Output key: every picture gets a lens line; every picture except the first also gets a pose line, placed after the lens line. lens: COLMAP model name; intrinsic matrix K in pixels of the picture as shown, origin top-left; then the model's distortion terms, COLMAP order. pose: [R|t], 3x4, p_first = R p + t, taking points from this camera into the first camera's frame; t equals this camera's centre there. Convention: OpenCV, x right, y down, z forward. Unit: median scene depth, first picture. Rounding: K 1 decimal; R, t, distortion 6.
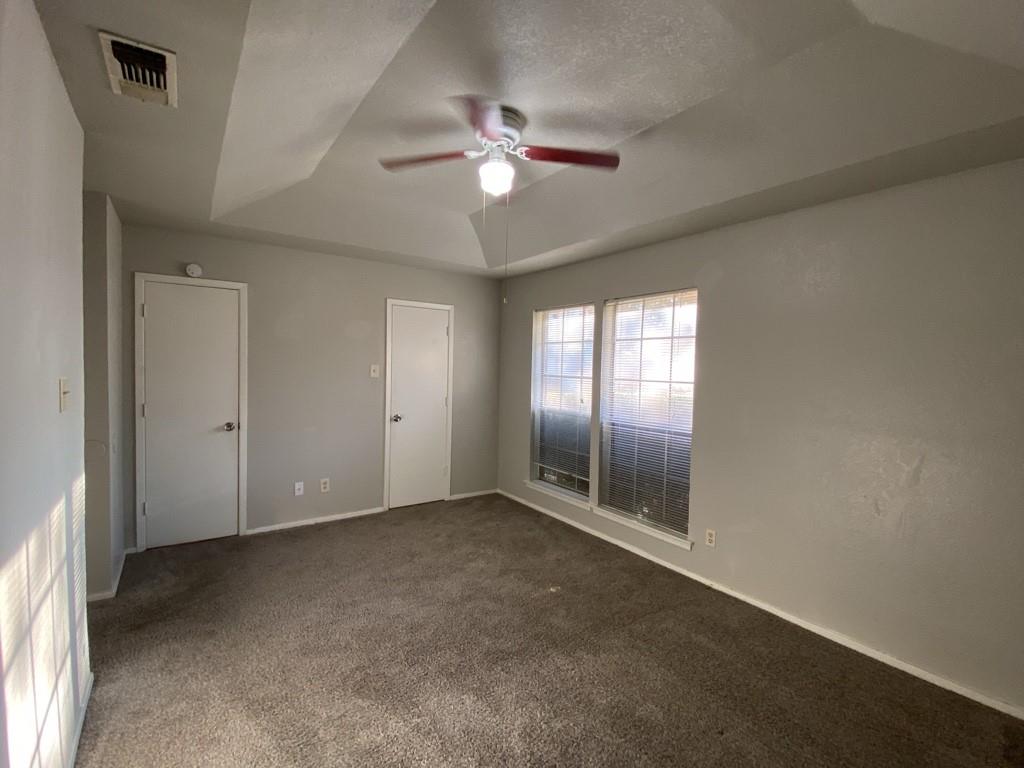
lens RADIAL K [[462.3, 0, 496.6], [0, 462.3, 382.6], [0, 0, 1]] dist [0.142591, -0.036441]
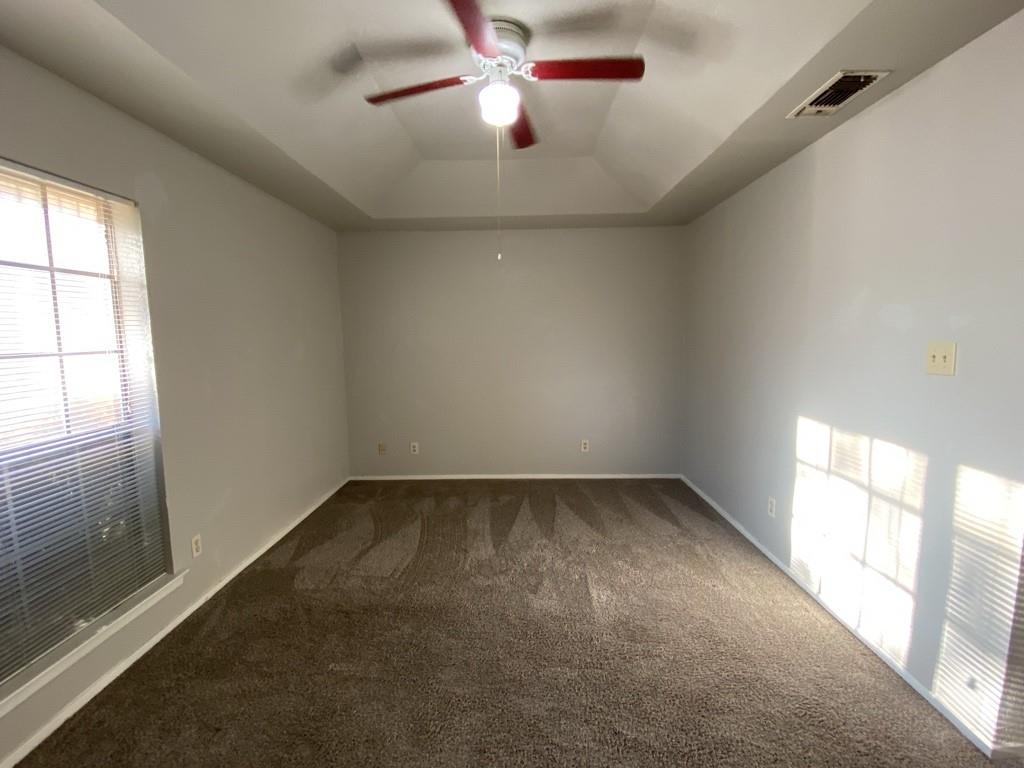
lens RADIAL K [[468.0, 0, 508.6], [0, 468.0, 384.2], [0, 0, 1]] dist [0.044249, -0.038746]
pose [[-0.809125, -0.066869, 0.583820, -0.342583], [0.027796, 0.988037, 0.151689, -0.034979], [-0.586979, 0.138963, -0.797587, 1.093123]]
